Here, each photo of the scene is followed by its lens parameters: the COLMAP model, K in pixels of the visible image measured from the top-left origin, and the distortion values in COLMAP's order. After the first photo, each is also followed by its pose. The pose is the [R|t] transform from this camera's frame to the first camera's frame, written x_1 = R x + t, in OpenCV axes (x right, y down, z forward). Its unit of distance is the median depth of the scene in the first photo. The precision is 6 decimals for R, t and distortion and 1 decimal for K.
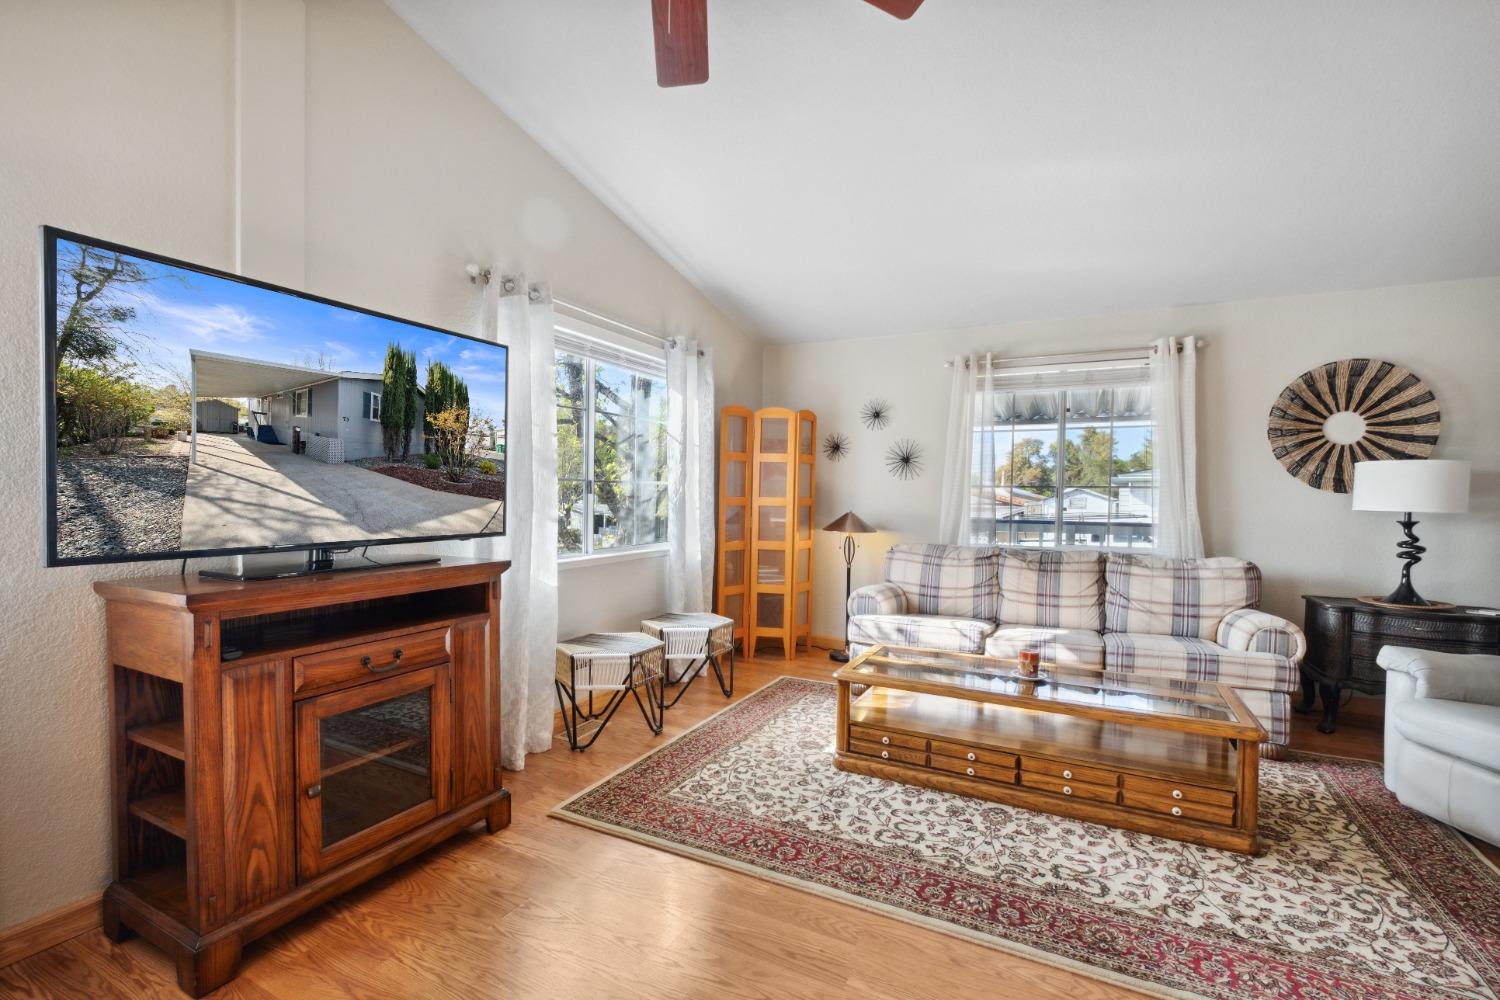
lens RADIAL K [[666.9, 0, 750.0], [0, 666.9, 500.0], [0, 0, 1]] dist [-0.009684, 0.001116]
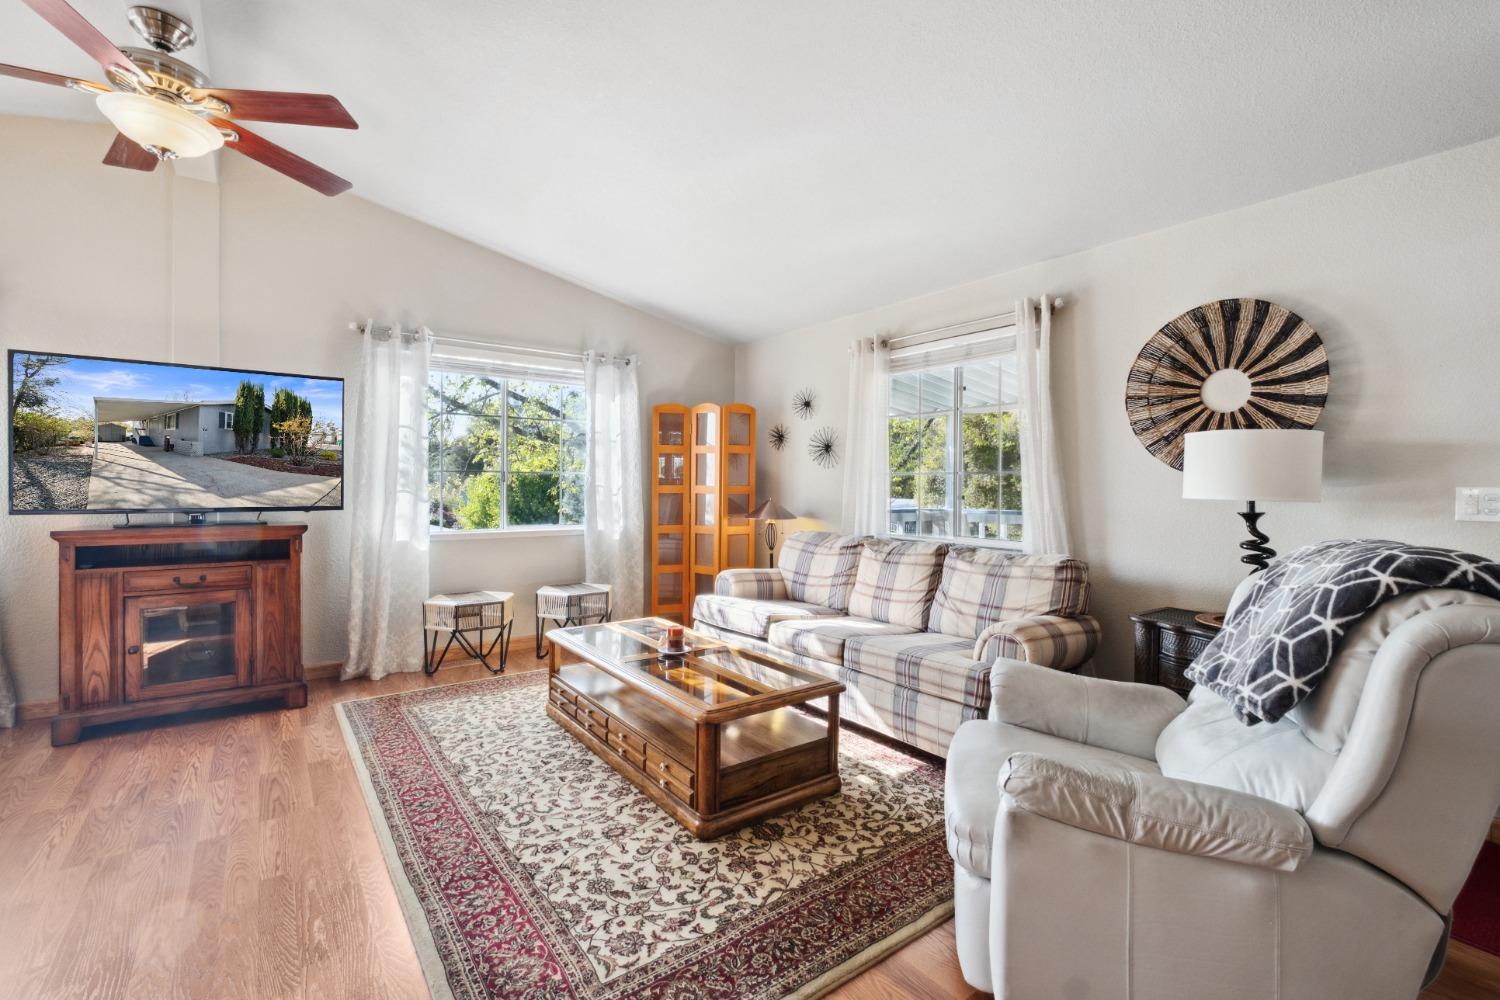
lens RADIAL K [[667.1, 0, 752.4], [0, 667.1, 478.8], [0, 0, 1]] dist [-0.004910, -0.000456]
pose [[0.897872, -0.004873, -0.440230, 1.352437], [-0.007019, 0.999653, -0.025381, 0.028116], [0.440201, 0.025879, 0.897526, 0.141209]]
